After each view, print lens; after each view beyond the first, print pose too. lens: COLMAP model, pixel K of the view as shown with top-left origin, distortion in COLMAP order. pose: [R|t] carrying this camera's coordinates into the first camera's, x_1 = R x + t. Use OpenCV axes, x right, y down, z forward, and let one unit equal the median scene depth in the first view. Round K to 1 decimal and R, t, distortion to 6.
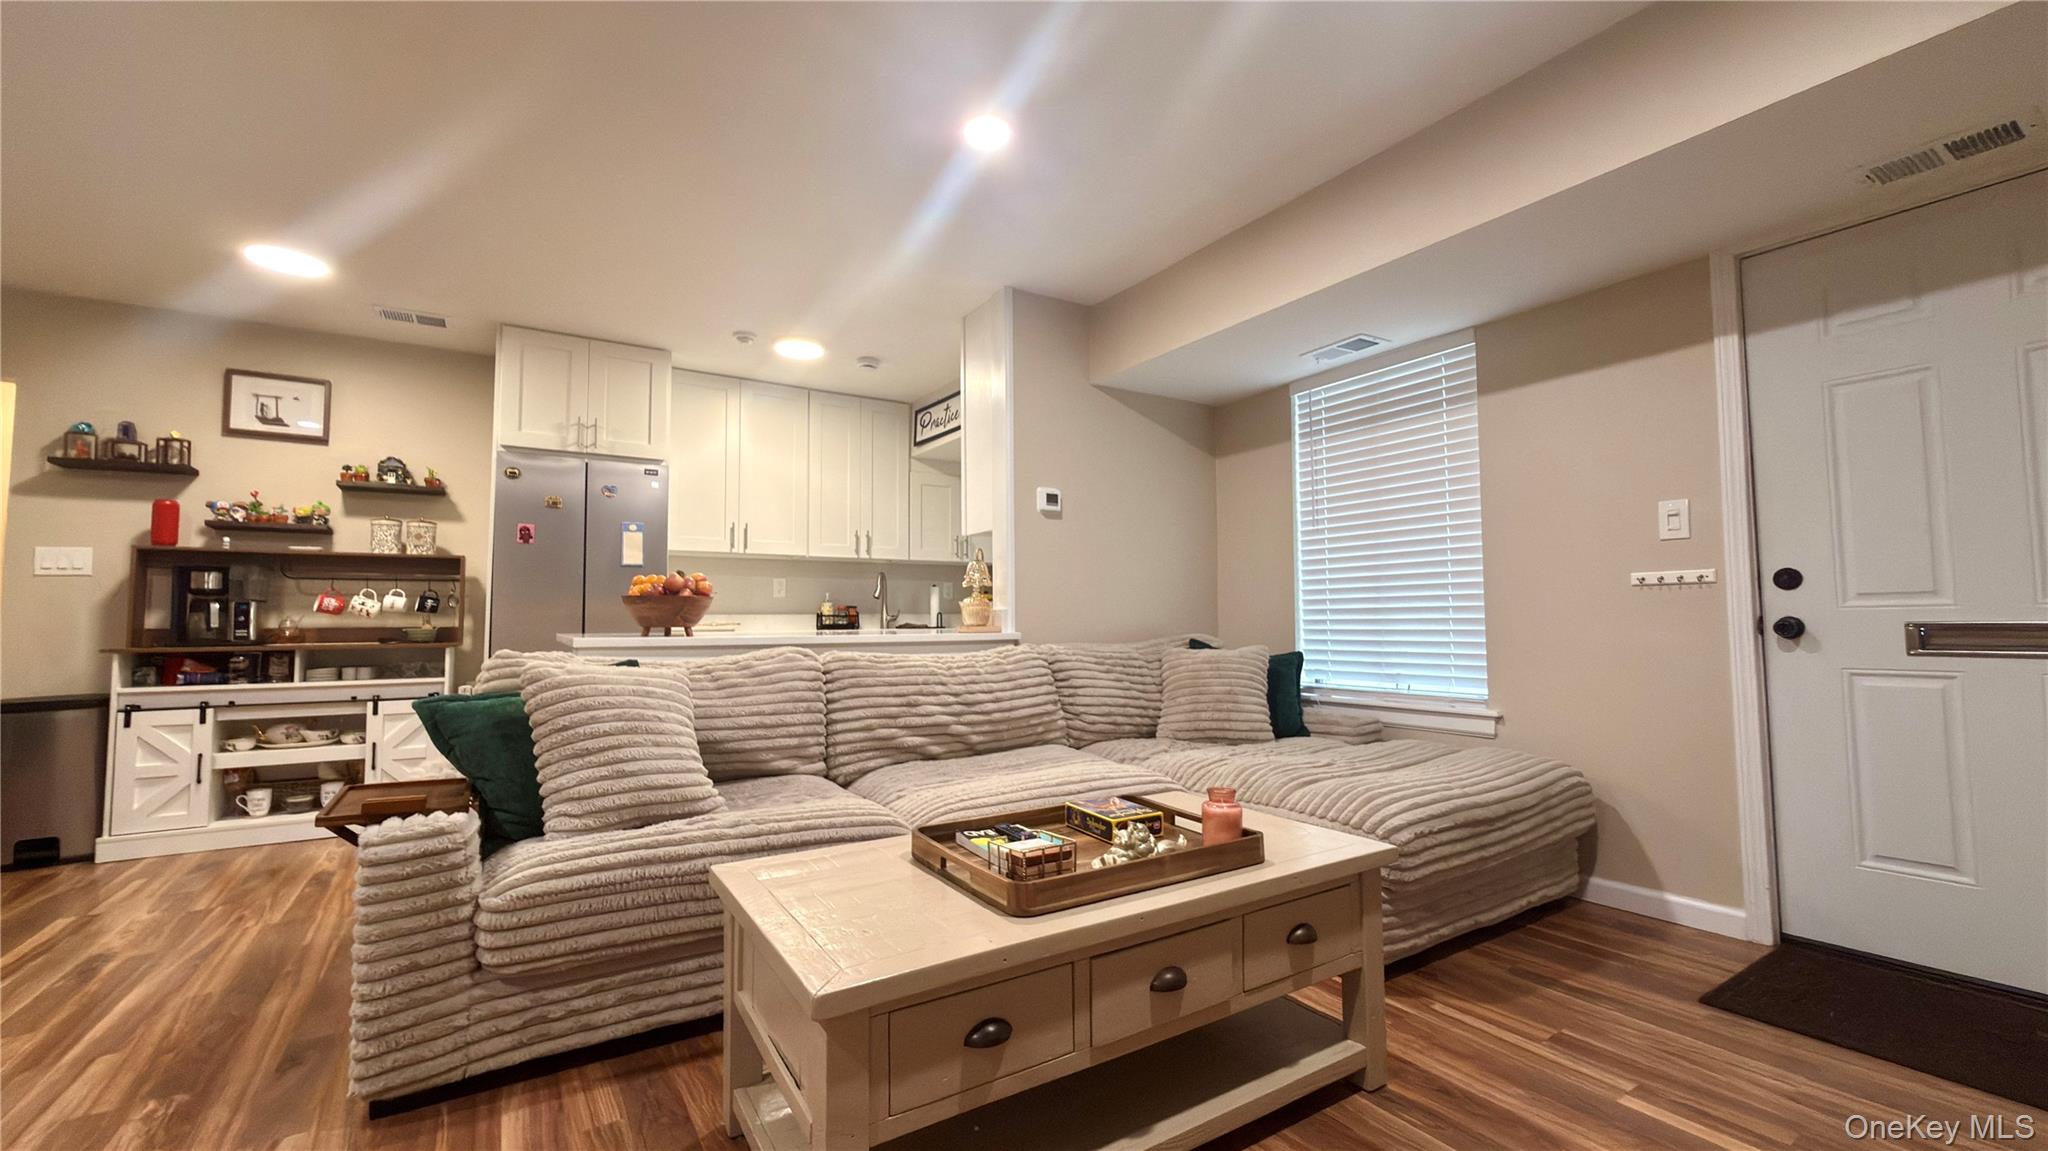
lens RADIAL K [[812.7, 0, 1024.0], [0, 812.7, 575.5], [0, 0, 1]] dist [-0.000348, 0.000290]
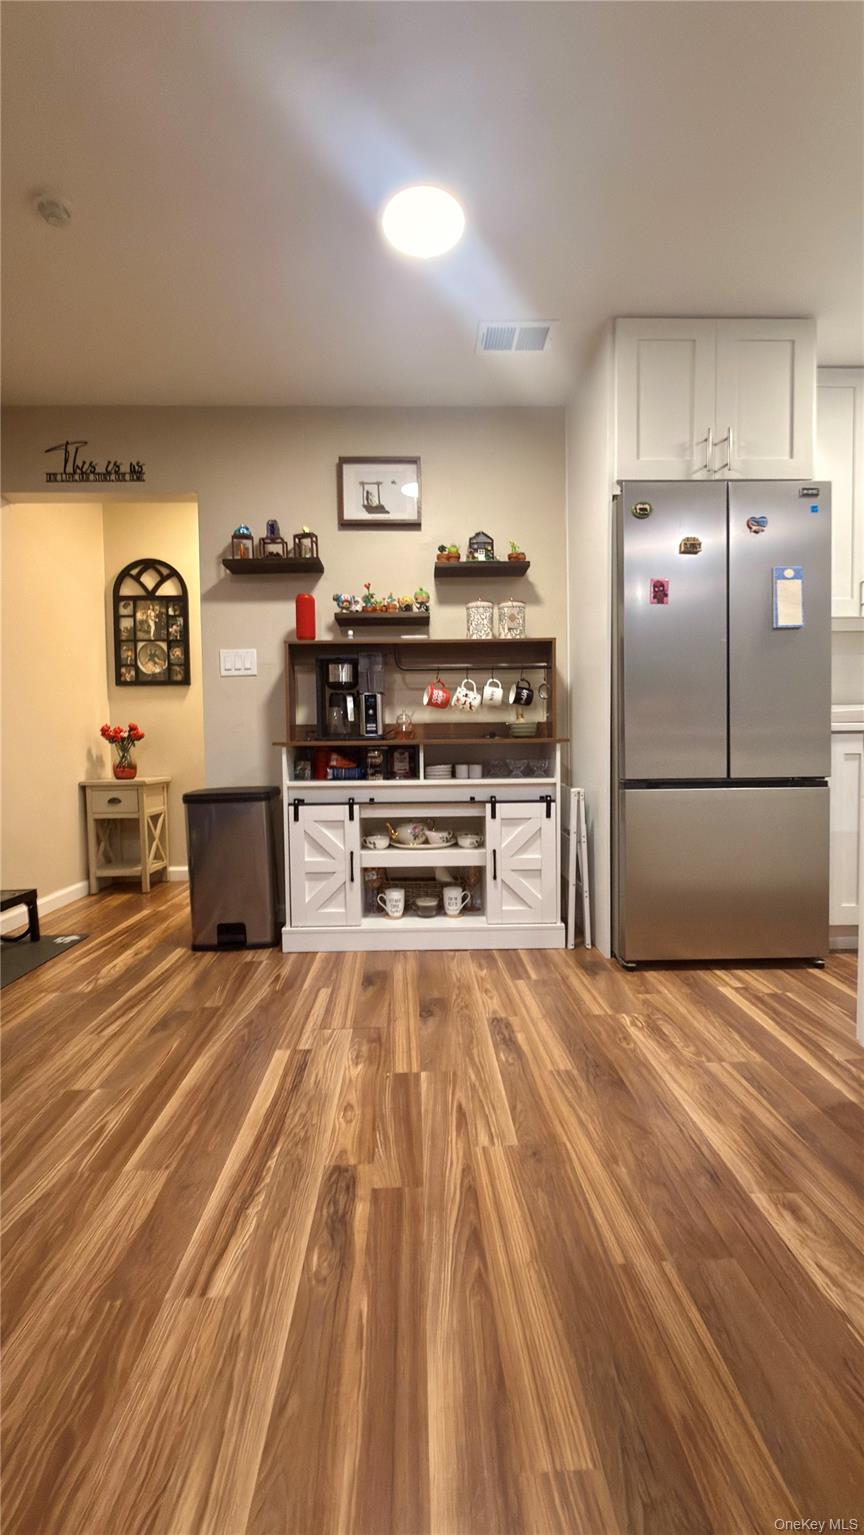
lens RADIAL K [[621.8, 0, 429.3], [0, 621.8, 768.3], [0, 0, 1]] dist [0.000722, 0.000037]
pose [[0.855067, 0.016258, -0.518263, -0.521612], [0.037357, 0.994979, 0.092846, 0.053316], [0.517171, -0.098751, 0.850166, 0.405581]]
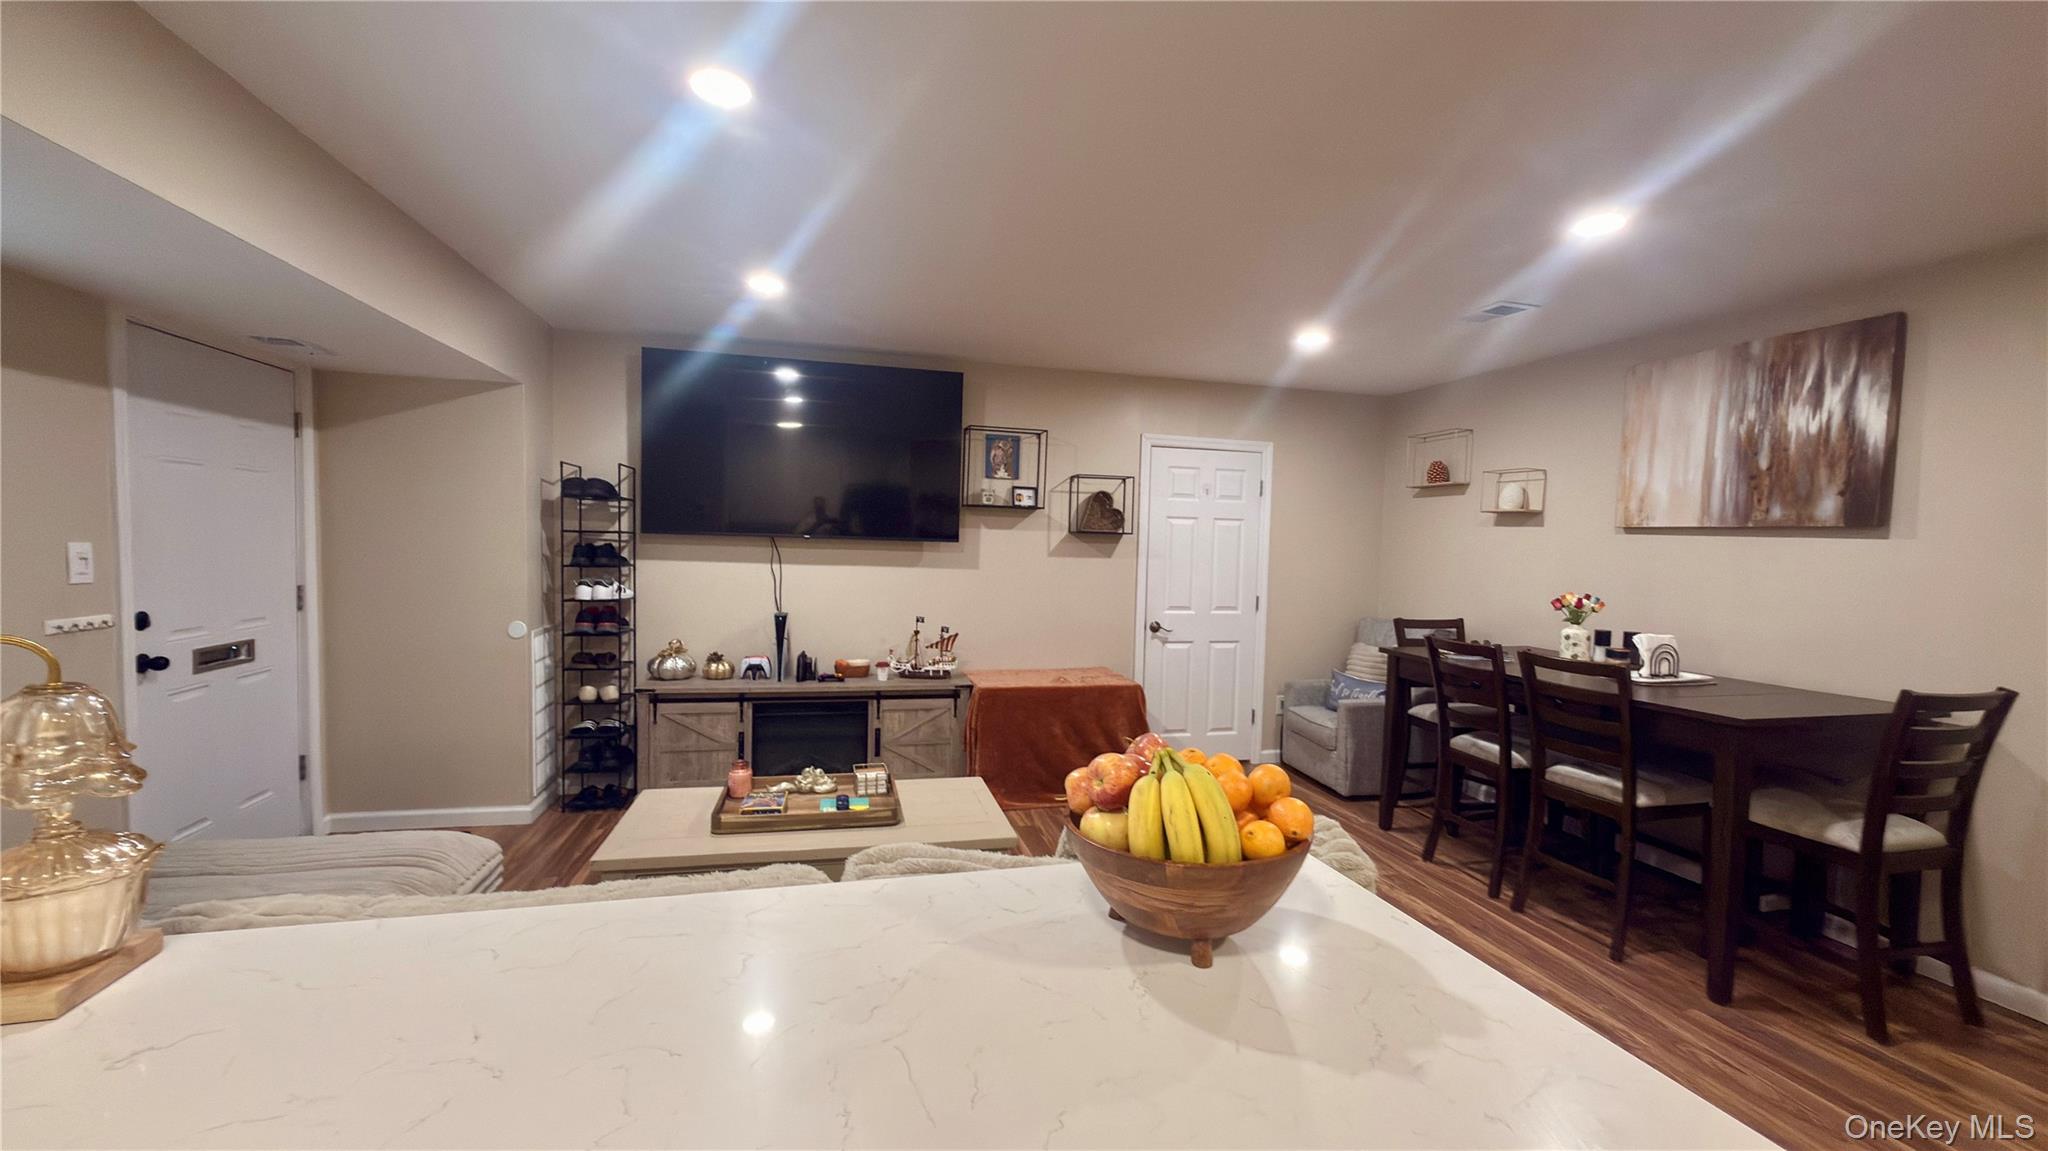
lens RADIAL K [[812.7, 0, 1024.0], [0, 812.7, 575.5], [0, 0, 1]] dist [-0.000348, 0.000290]
pose [[-0.946601, -0.027186, 0.321258, -0.383902], [-0.034495, 0.999259, -0.017081, -0.053216], [-0.320556, -0.027251, -0.946838, 1.086308]]
